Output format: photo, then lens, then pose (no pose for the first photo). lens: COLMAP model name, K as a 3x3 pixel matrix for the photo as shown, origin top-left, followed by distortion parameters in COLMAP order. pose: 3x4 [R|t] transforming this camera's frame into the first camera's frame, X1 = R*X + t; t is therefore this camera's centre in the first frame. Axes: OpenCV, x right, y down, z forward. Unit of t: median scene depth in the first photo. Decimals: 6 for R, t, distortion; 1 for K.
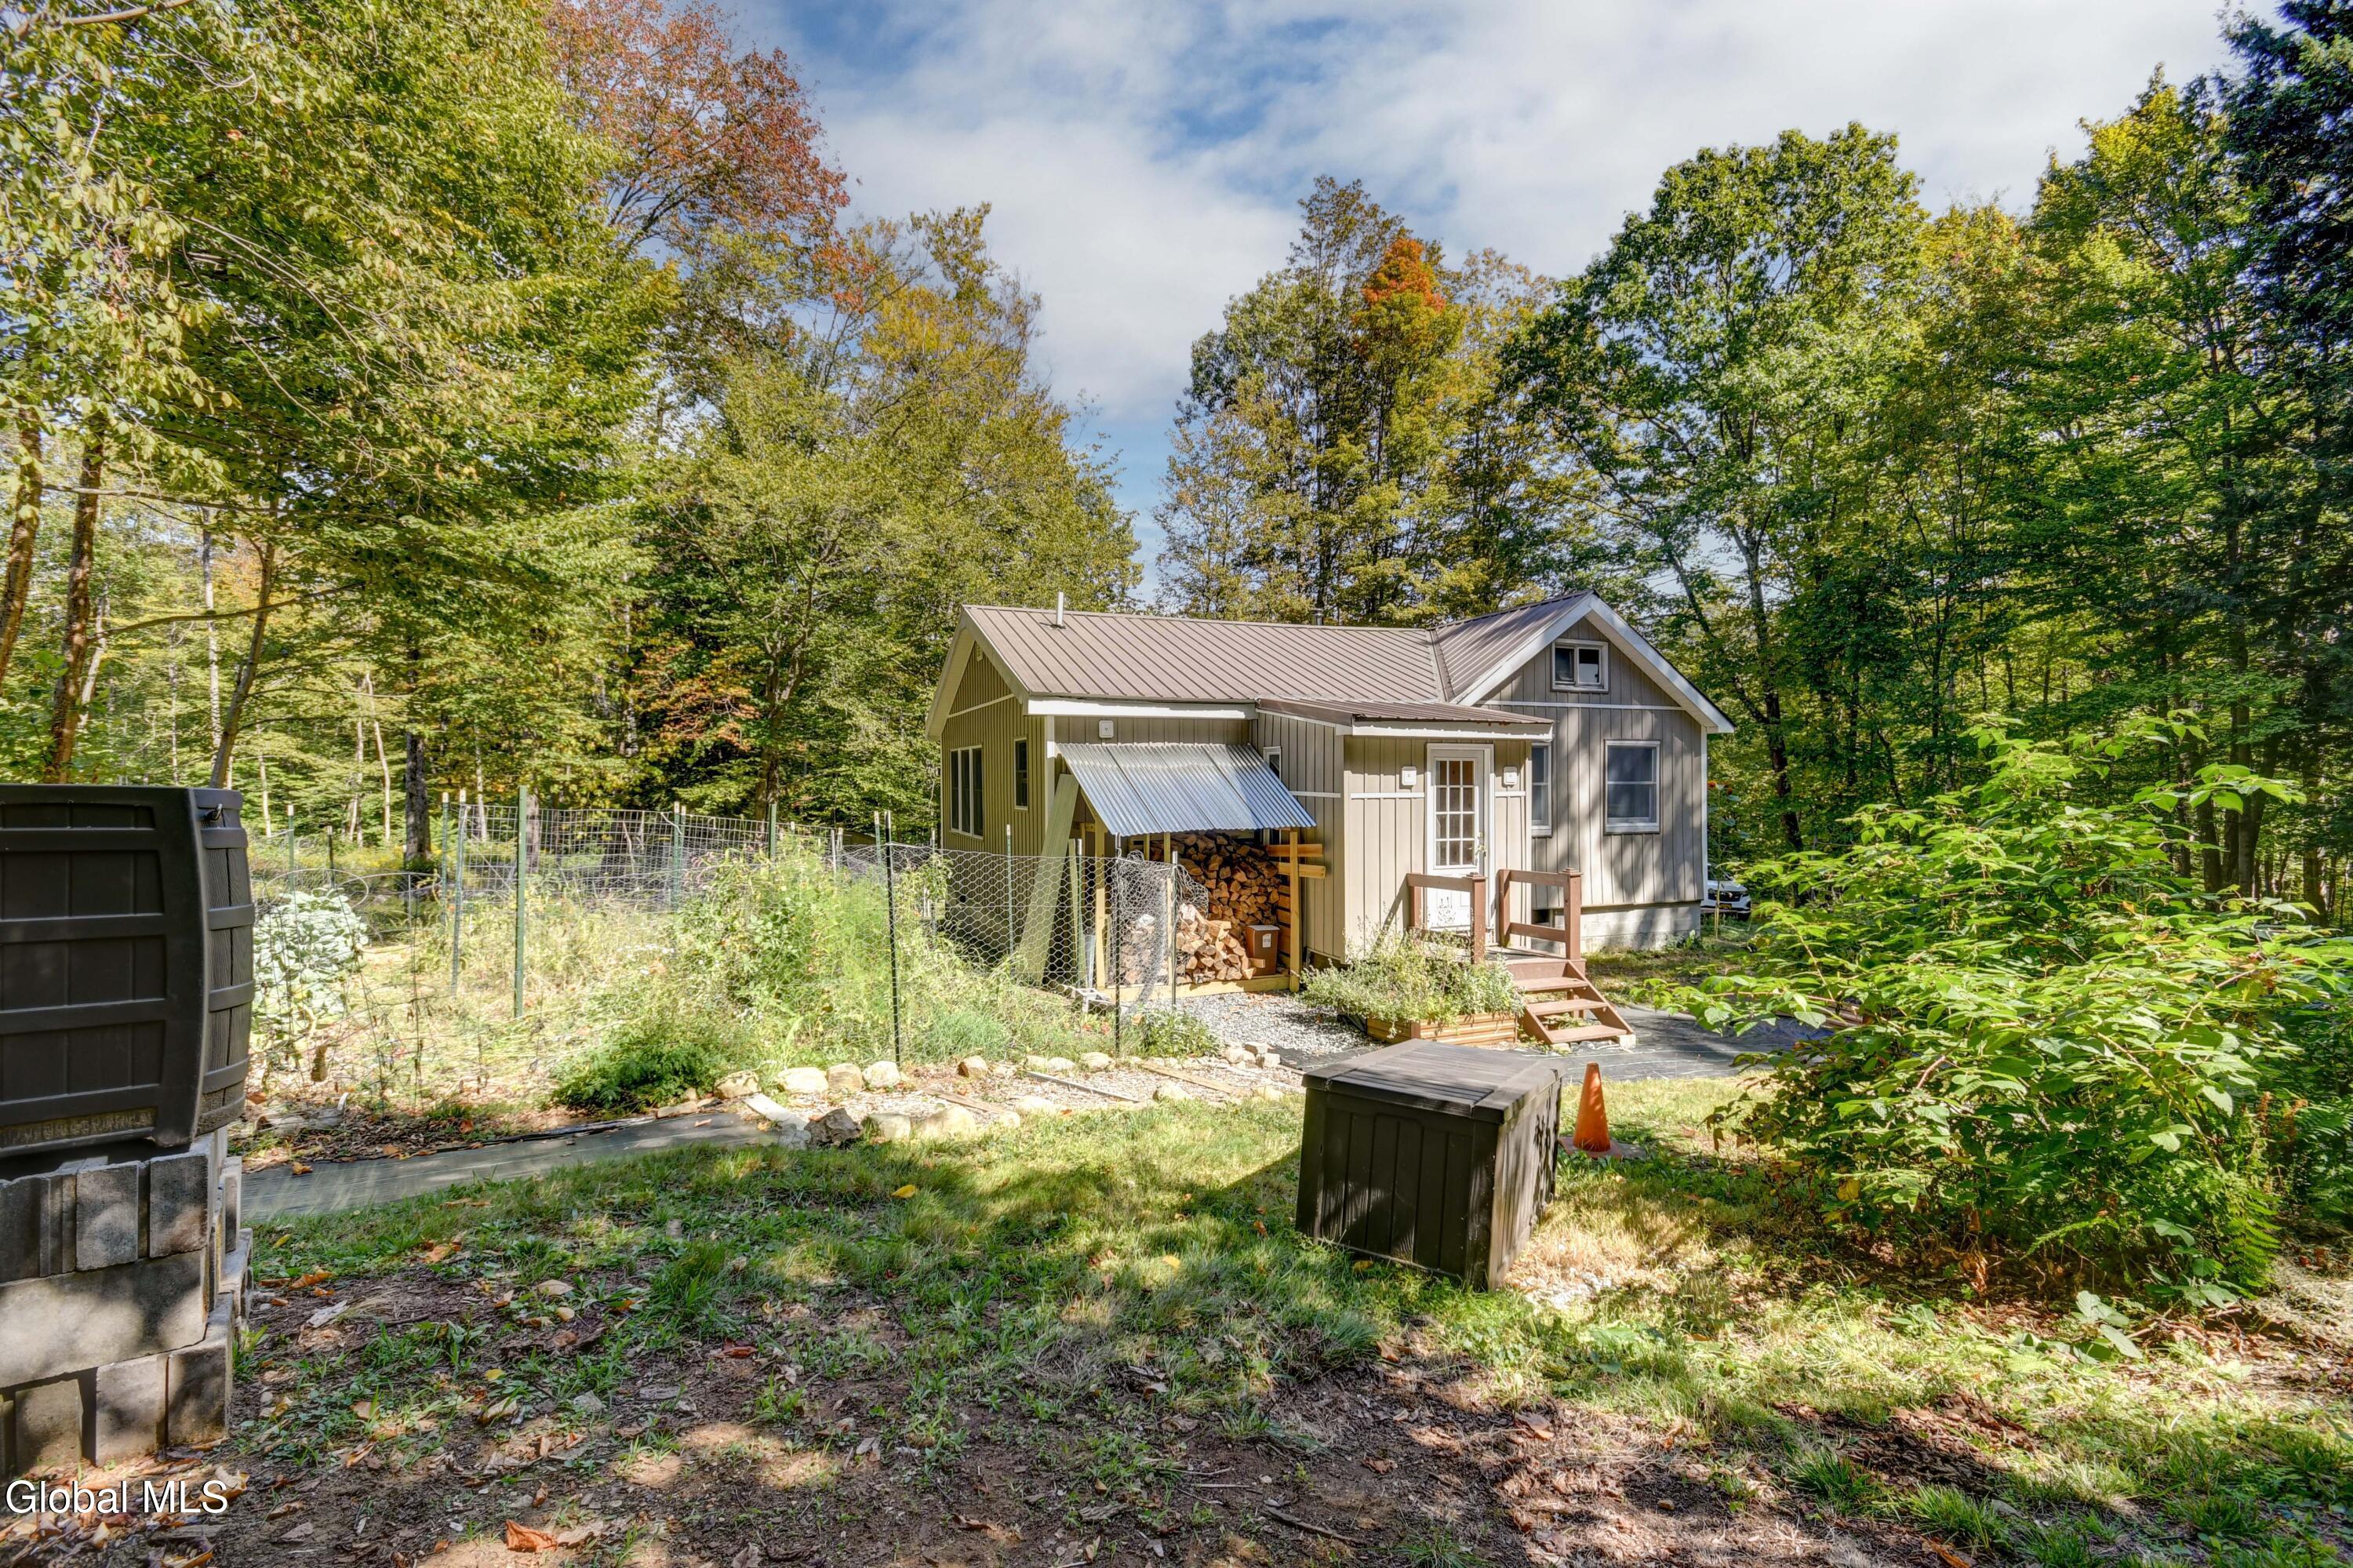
lens RADIAL K [[1077.3, 0, 1182.3], [0, 1077.3, 761.5], [0, 0, 1]] dist [-0.000586, -0.000102]
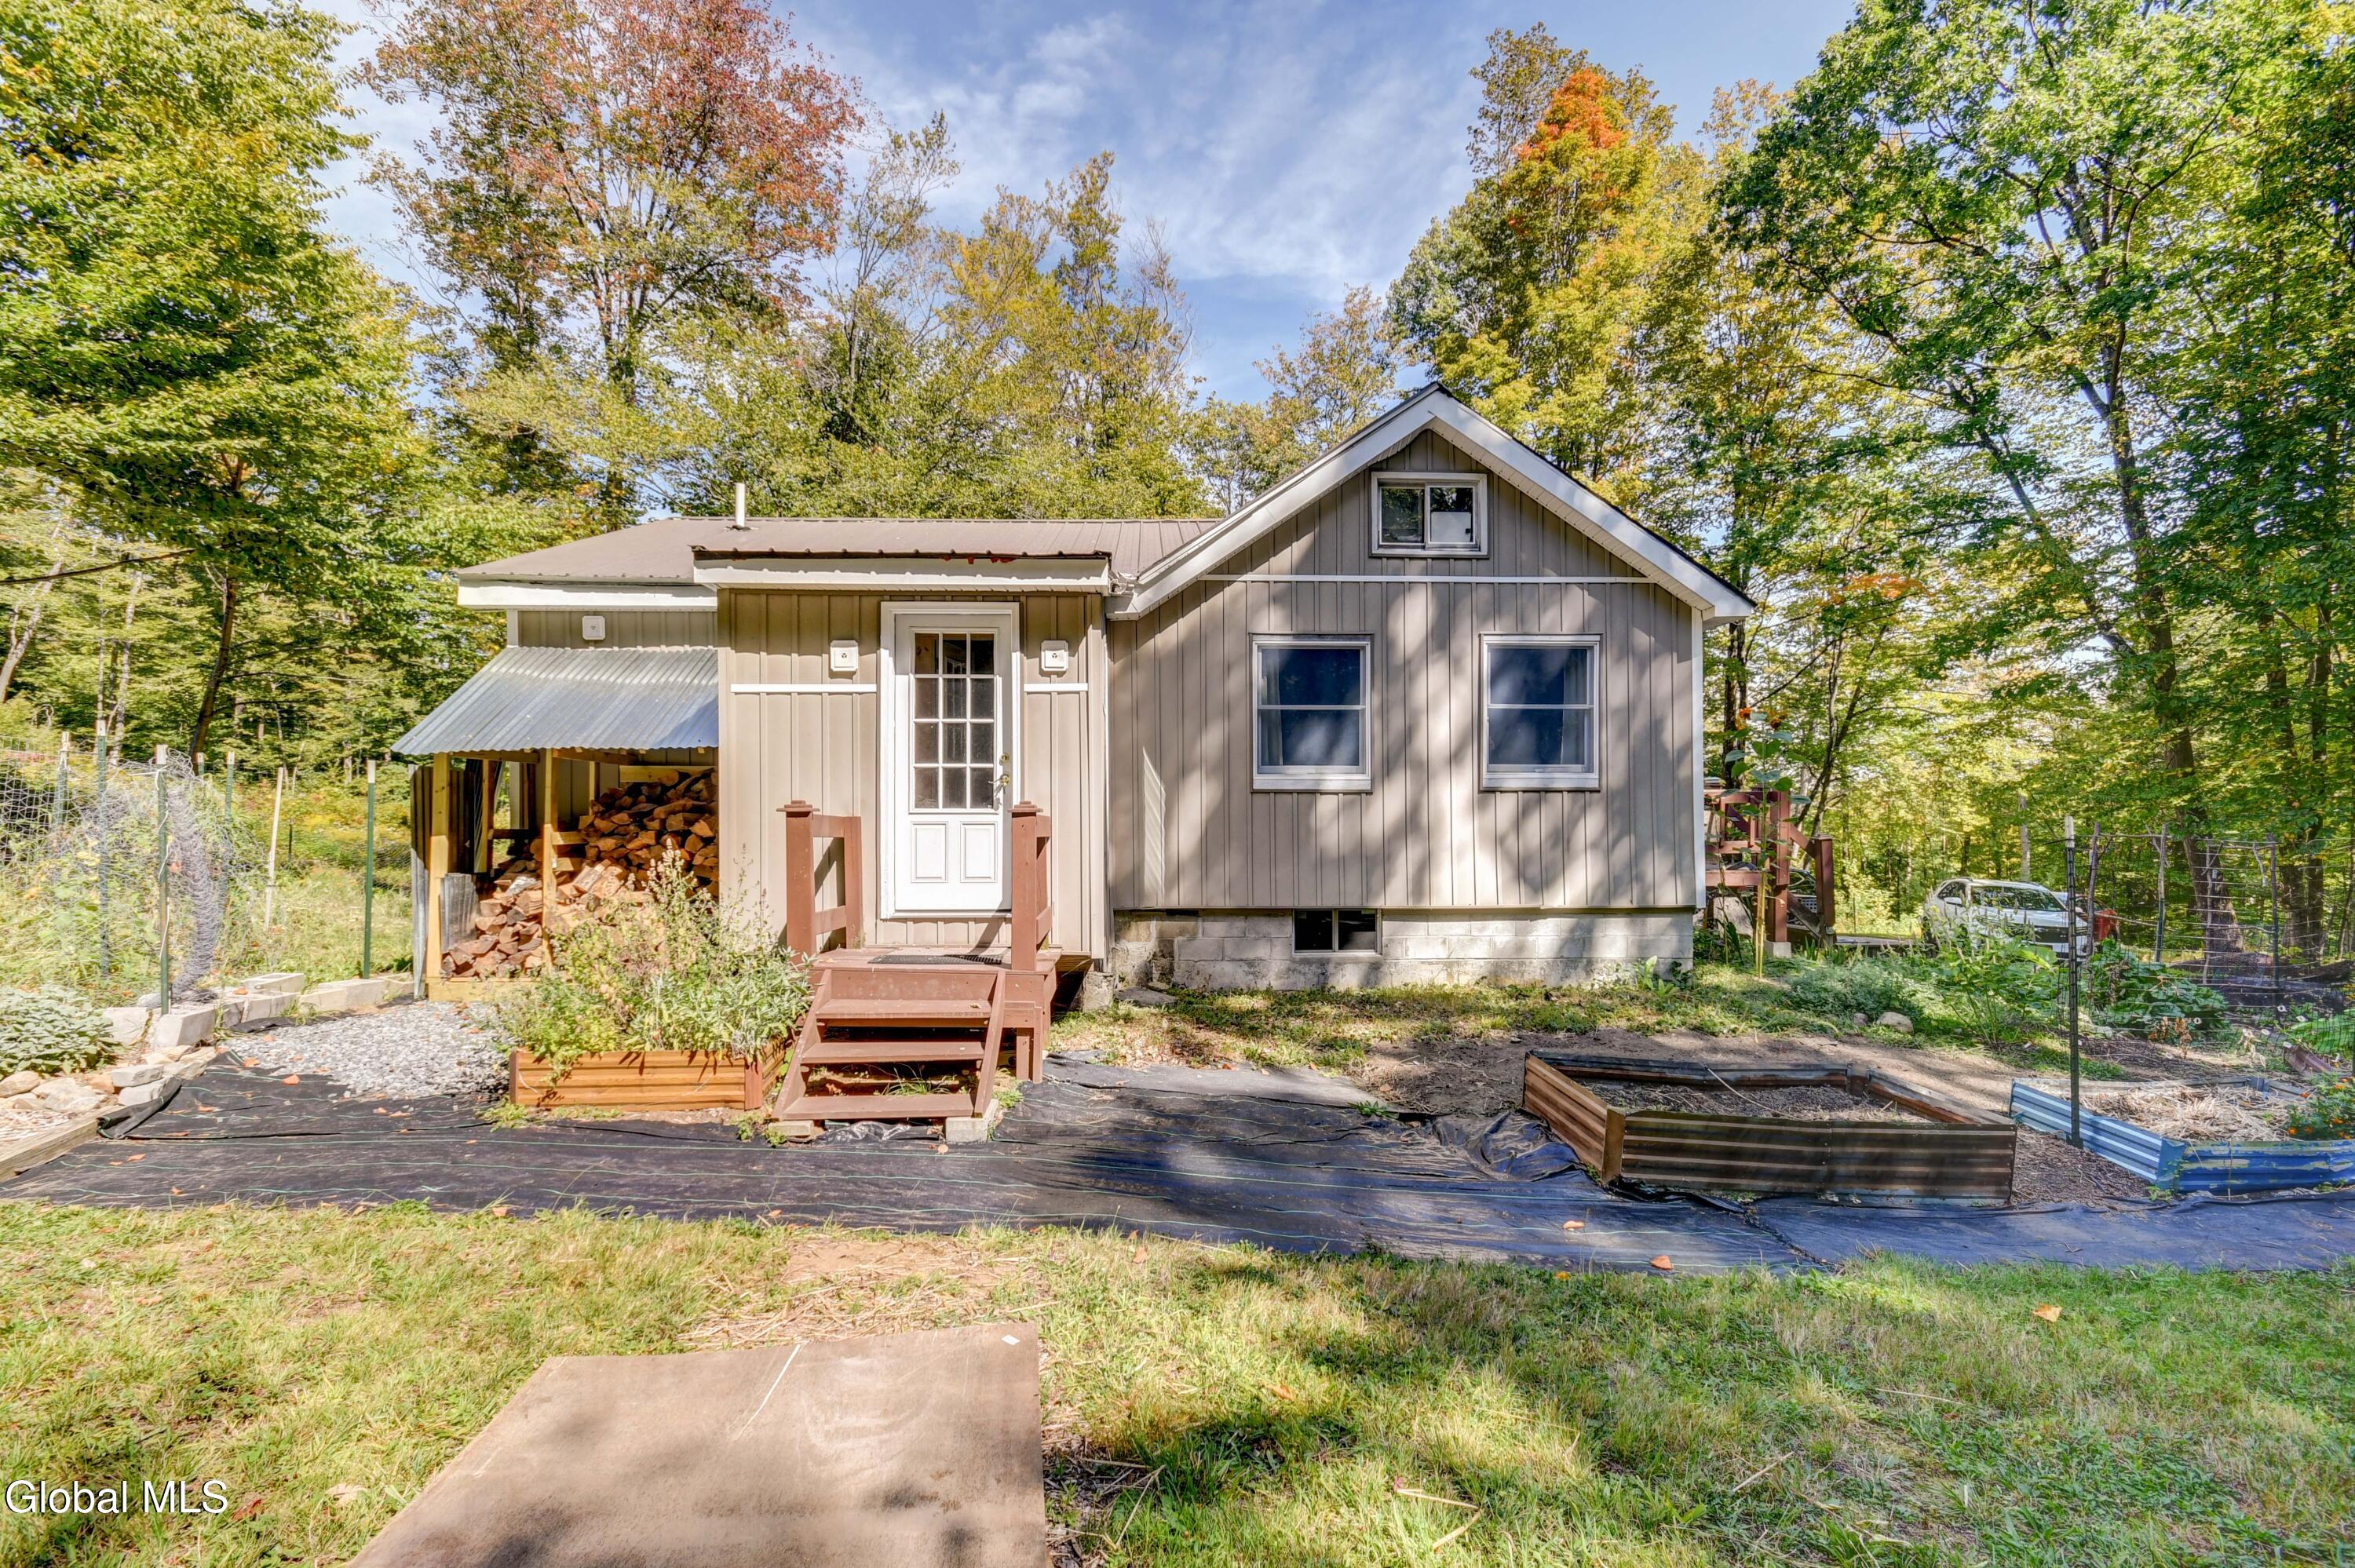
lens RADIAL K [[1057.9, 0, 1221.6], [0, 1057.9, 805.3], [0, 0, 1]] dist [-0.000339, -0.000137]
pose [[0.936110, -0.005886, -0.351658, 0.466138], [0.007837, 0.999961, 0.004123, 0.072889], [0.351620, -0.006616, 0.936120, 0.392704]]
